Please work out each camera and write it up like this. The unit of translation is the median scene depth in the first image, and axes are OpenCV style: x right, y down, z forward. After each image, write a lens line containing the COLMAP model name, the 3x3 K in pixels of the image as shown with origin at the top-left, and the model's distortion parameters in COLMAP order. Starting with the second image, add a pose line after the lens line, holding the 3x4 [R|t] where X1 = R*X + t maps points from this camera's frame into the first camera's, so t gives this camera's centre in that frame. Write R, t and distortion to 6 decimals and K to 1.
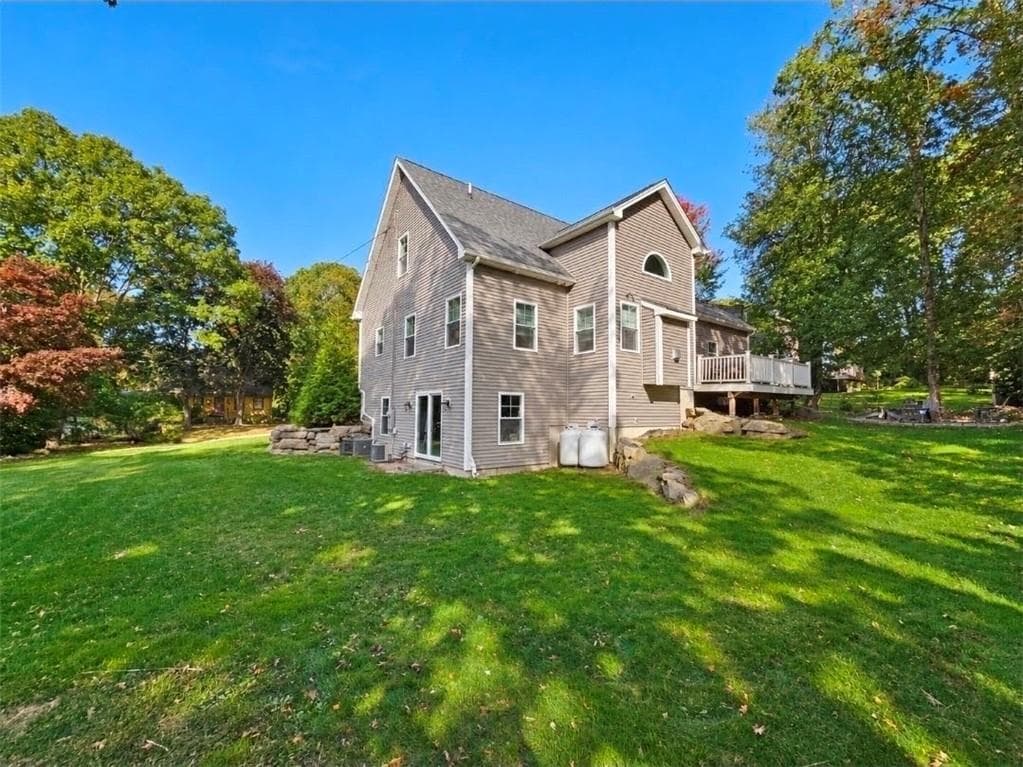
lens RADIAL K [[424.7, 0, 519.4], [0, 424.7, 383.5], [0, 0, 1]] dist [-0.002370, -0.000167]
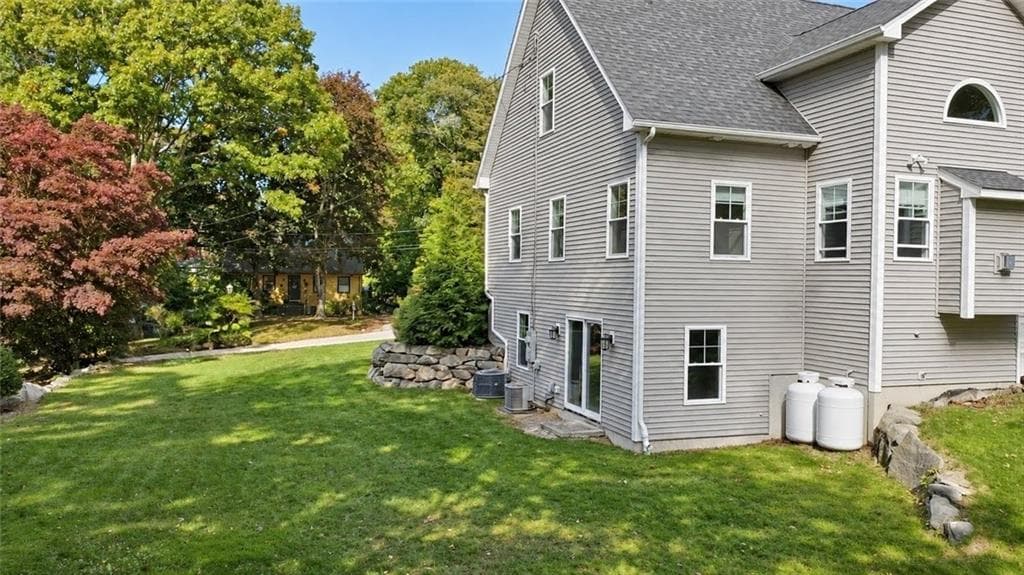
lens RADIAL K [[744.7, 0, 512.0], [0, 744.7, 287.5], [0, 0, 1]] dist [-0.002767, -0.003404]
pose [[0.948281, 0.011103, -0.317237, 0.053181], [0.008592, 0.998124, 0.060617, -0.095556], [0.317315, -0.060208, 0.946407, -0.155920]]
